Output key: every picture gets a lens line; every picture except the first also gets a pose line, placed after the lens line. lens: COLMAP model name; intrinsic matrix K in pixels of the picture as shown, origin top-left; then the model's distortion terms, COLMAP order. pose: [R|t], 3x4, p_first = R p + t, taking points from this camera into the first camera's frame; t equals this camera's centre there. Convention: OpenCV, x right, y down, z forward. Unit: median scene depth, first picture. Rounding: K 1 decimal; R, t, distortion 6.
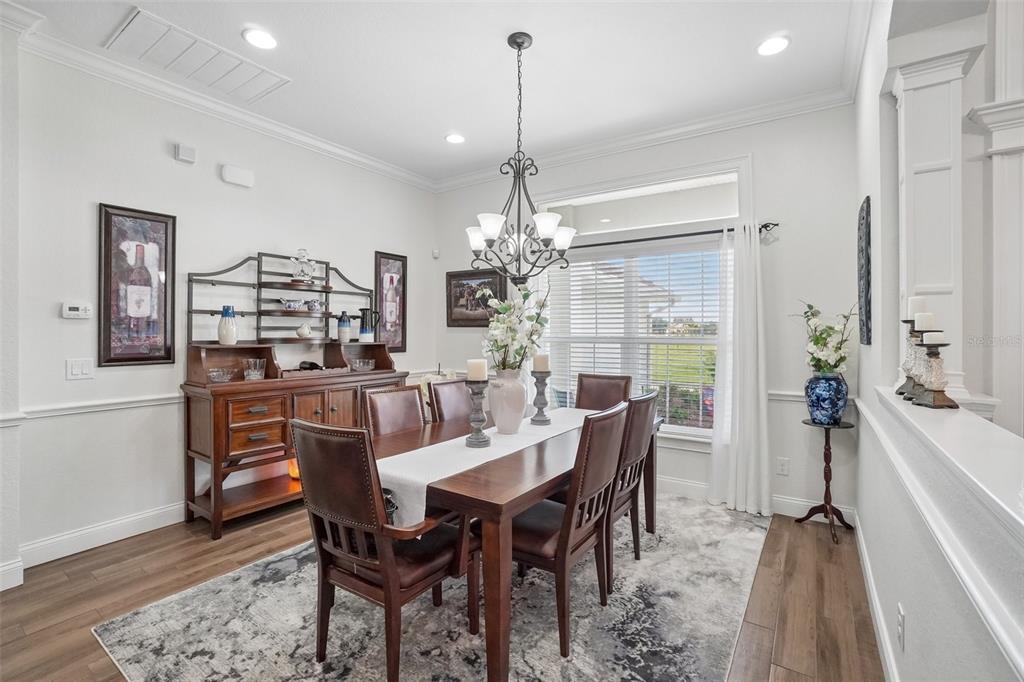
lens RADIAL K [[460.3, 0, 515.9], [0, 460.3, 335.1], [0, 0, 1]] dist [-0.036111, 0.000697]
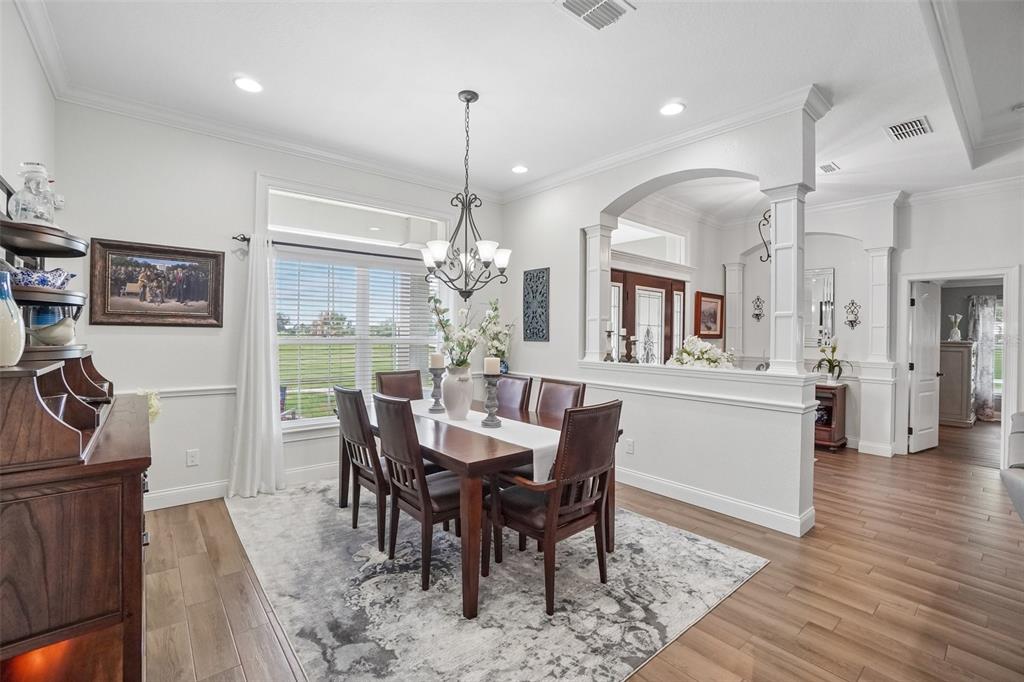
lens RADIAL K [[451.9, 0, 508.9], [0, 451.9, 336.4], [0, 0, 1]] dist [-0.050135, 0.016266]
pose [[0.281200, -0.005468, 0.959634, -1.125787], [0.000359, 0.999984, 0.005592, -0.009320], [-0.959649, -0.001228, 0.281197, 0.552014]]
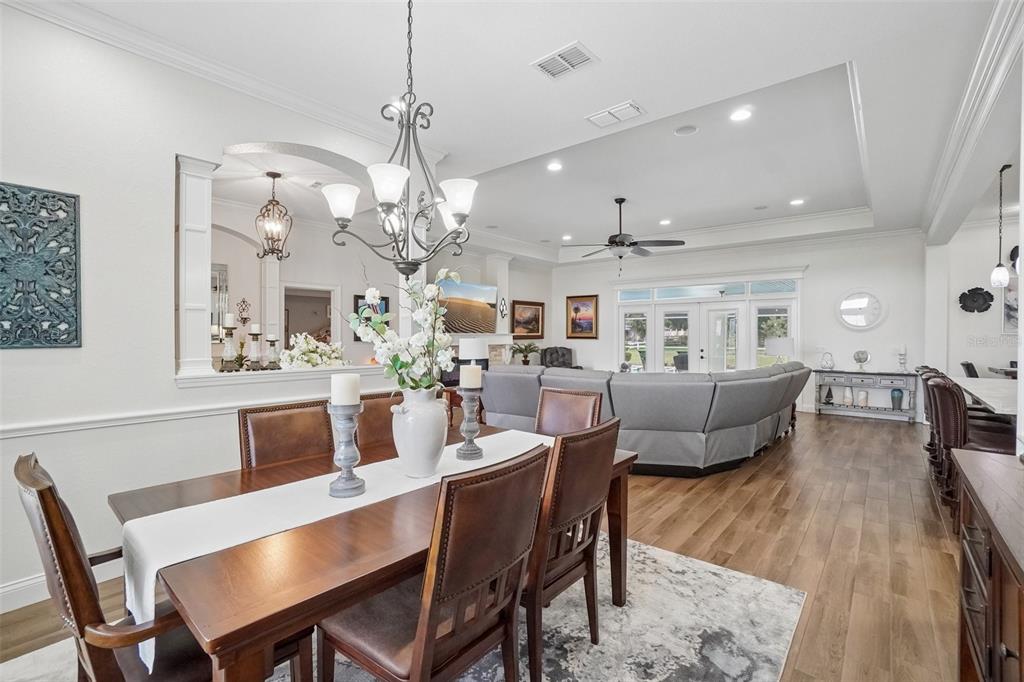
lens RADIAL K [[460.3, 0, 515.9], [0, 460.3, 335.1], [0, 0, 1]] dist [-0.036111, 0.000697]
pose [[-0.994603, 0.000465, 0.103752, -0.255932], [0.001729, 0.999925, 0.012102, -0.015292], [-0.103739, 0.012216, -0.994530, 1.729455]]
